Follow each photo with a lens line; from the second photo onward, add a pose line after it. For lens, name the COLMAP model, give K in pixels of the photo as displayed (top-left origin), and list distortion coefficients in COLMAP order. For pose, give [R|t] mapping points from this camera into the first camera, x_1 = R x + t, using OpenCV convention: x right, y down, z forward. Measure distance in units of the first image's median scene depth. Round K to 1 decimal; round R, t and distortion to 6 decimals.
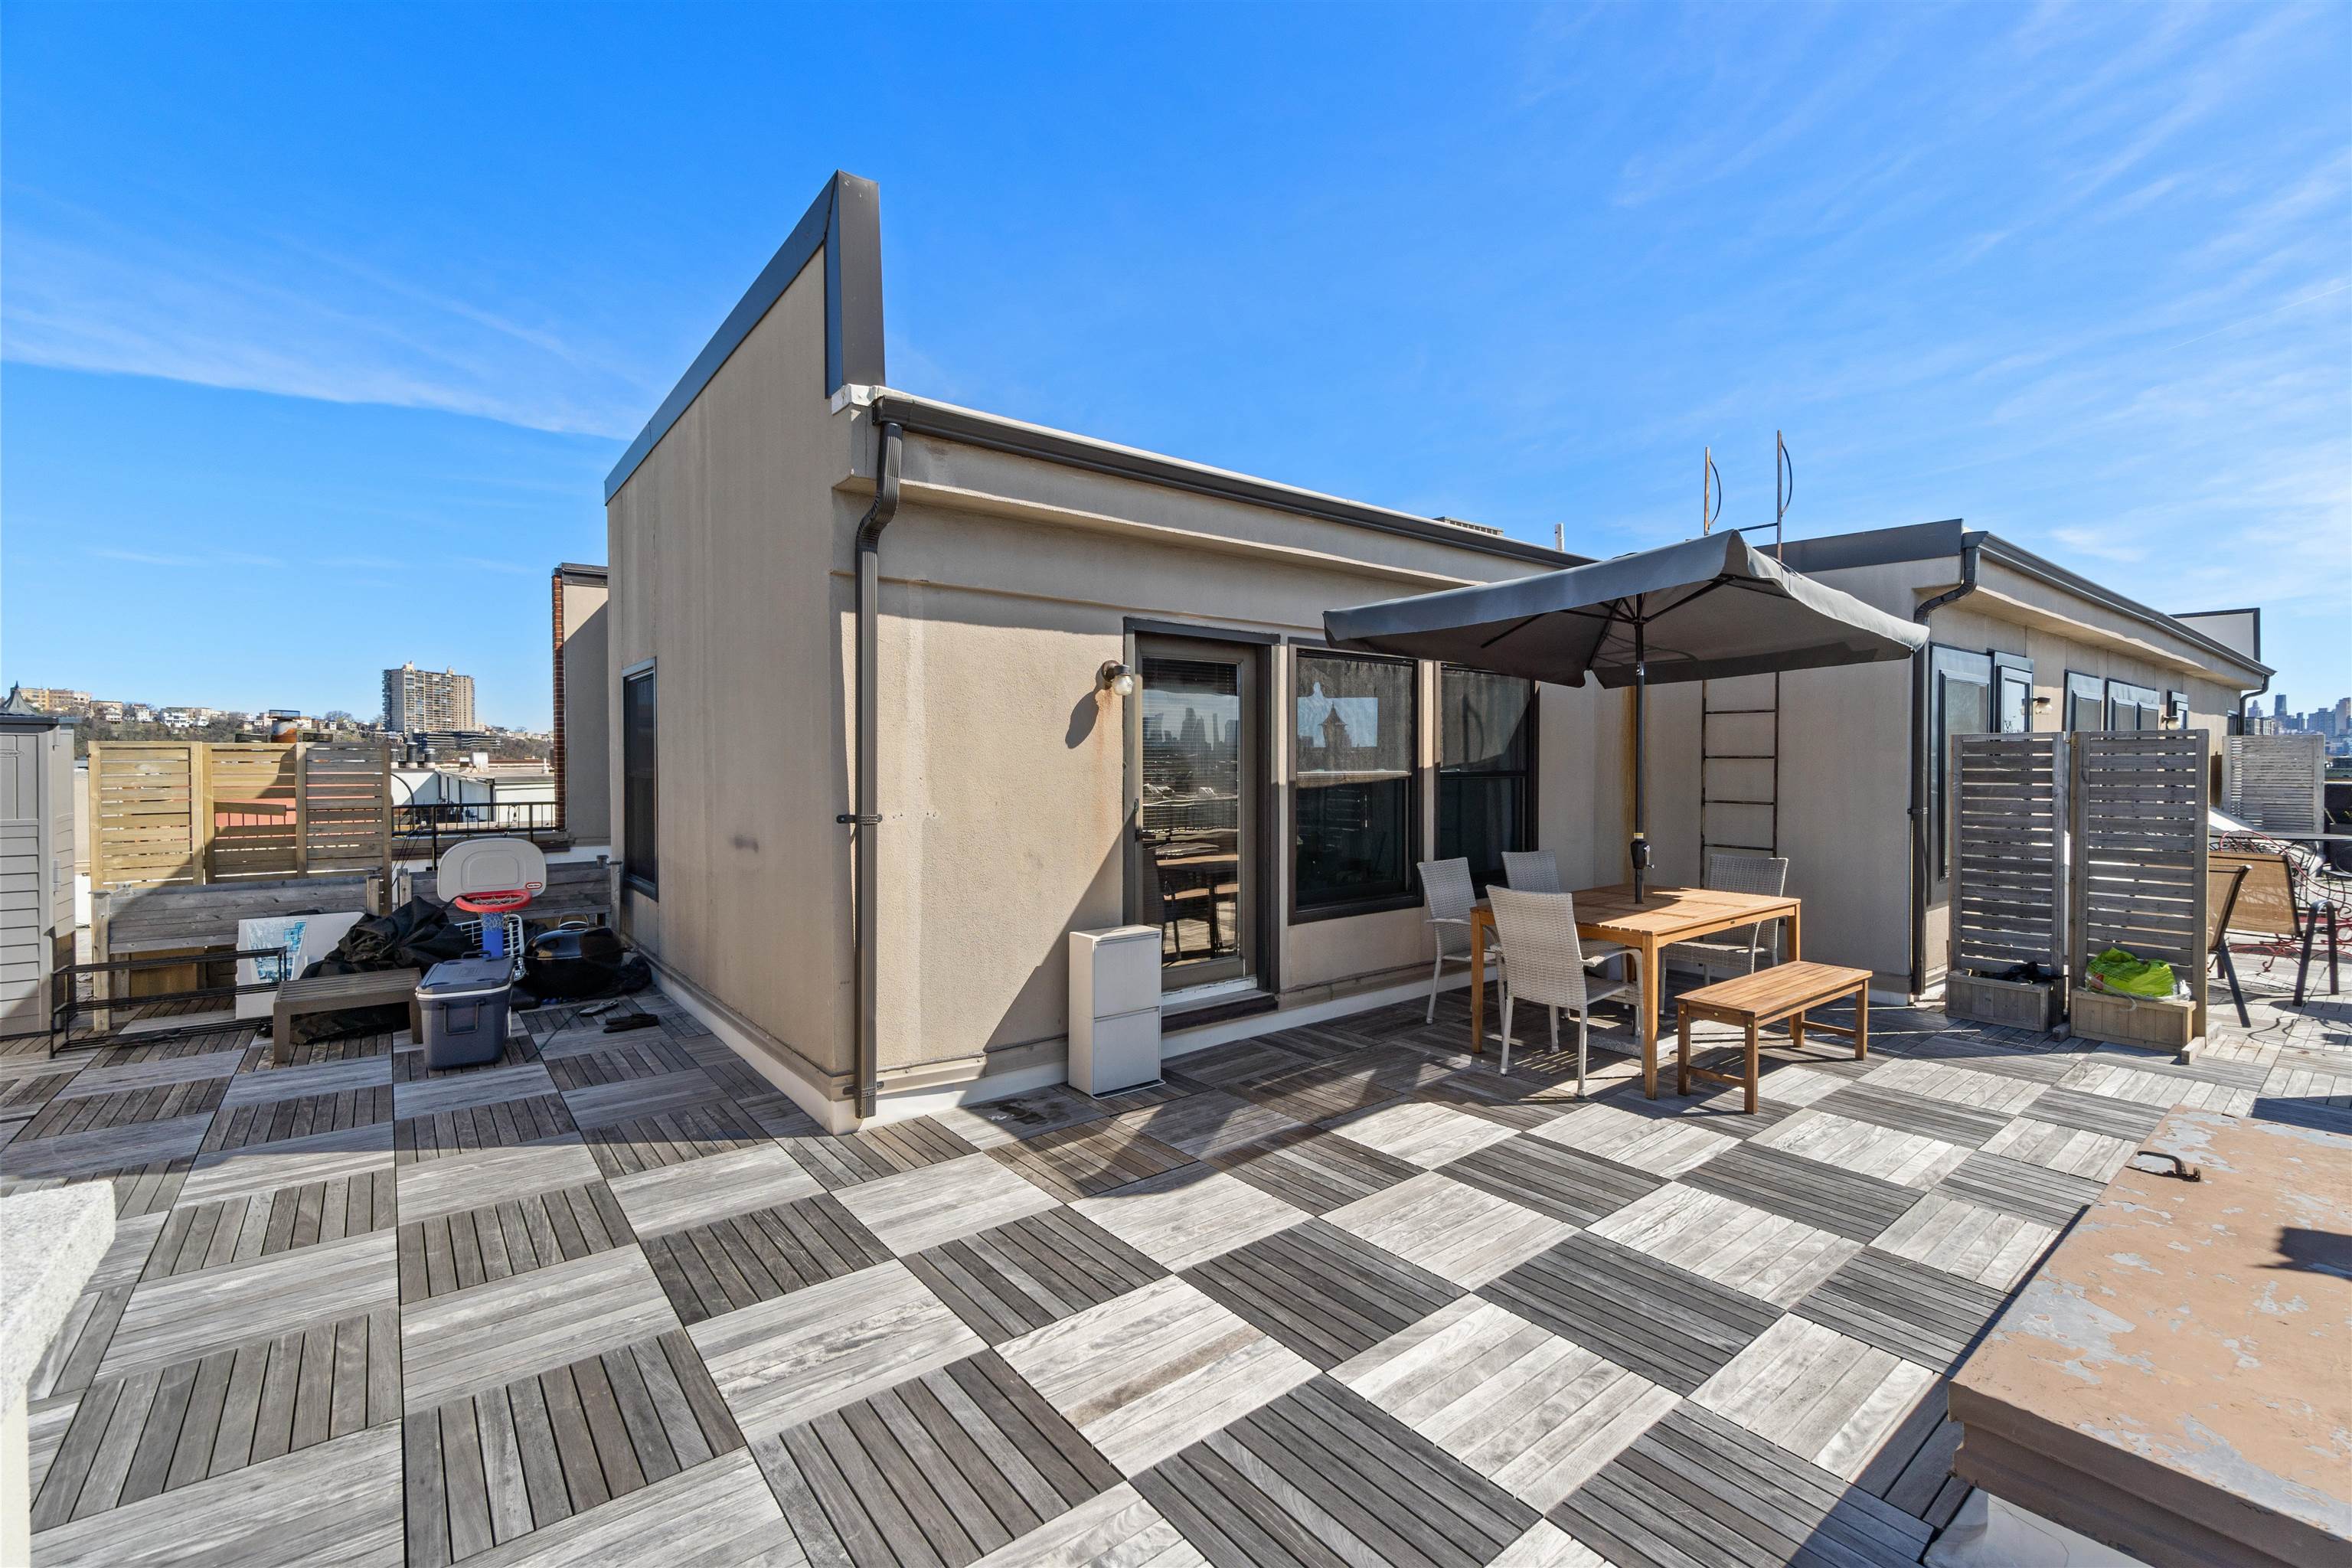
lens RADIAL K [[1006.5, 0, 1173.0], [0, 1006.5, 775.6], [0, 0, 1]] dist [-0.003060, 0.000726]
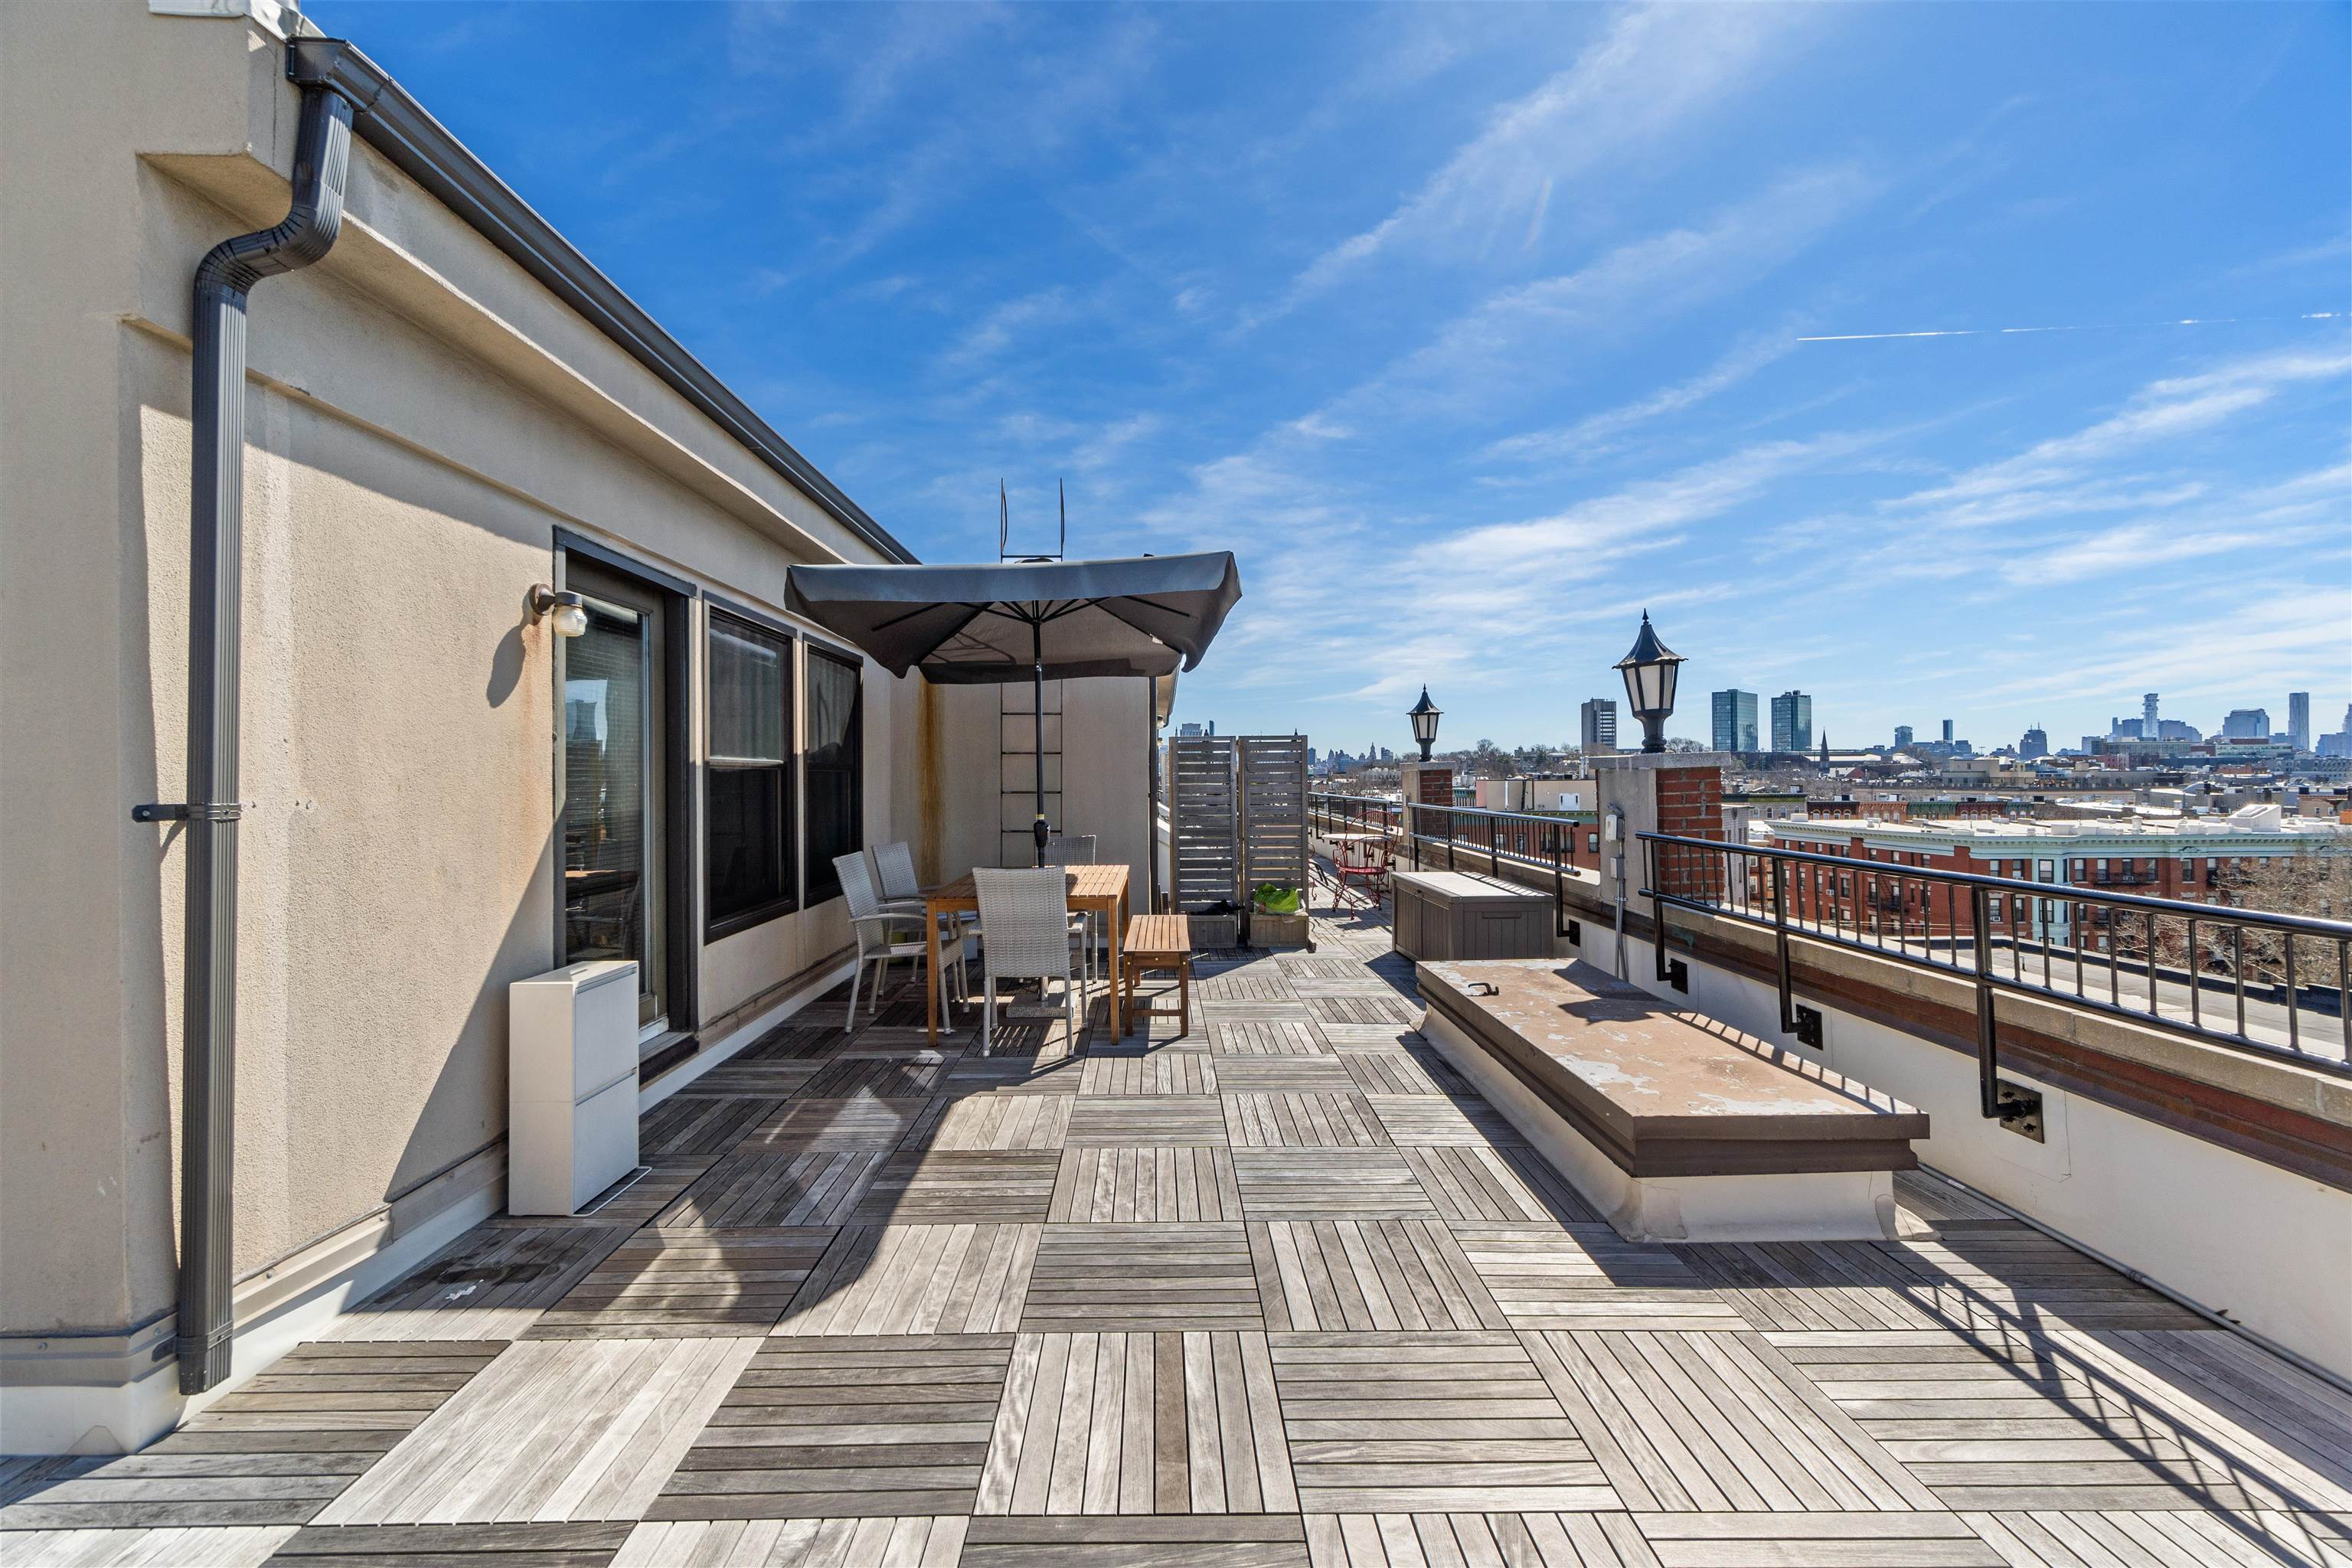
lens RADIAL K [[1006.5, 0, 1182.1], [0, 1006.5, 769.6], [0, 0, 1]] dist [-0.003060, 0.000726]
pose [[0.608155, 0.002206, 0.793815, -0.388781], [0.017230, 0.999724, -0.015978, 0.036164], [-0.793631, 0.023395, 0.607949, 0.264351]]
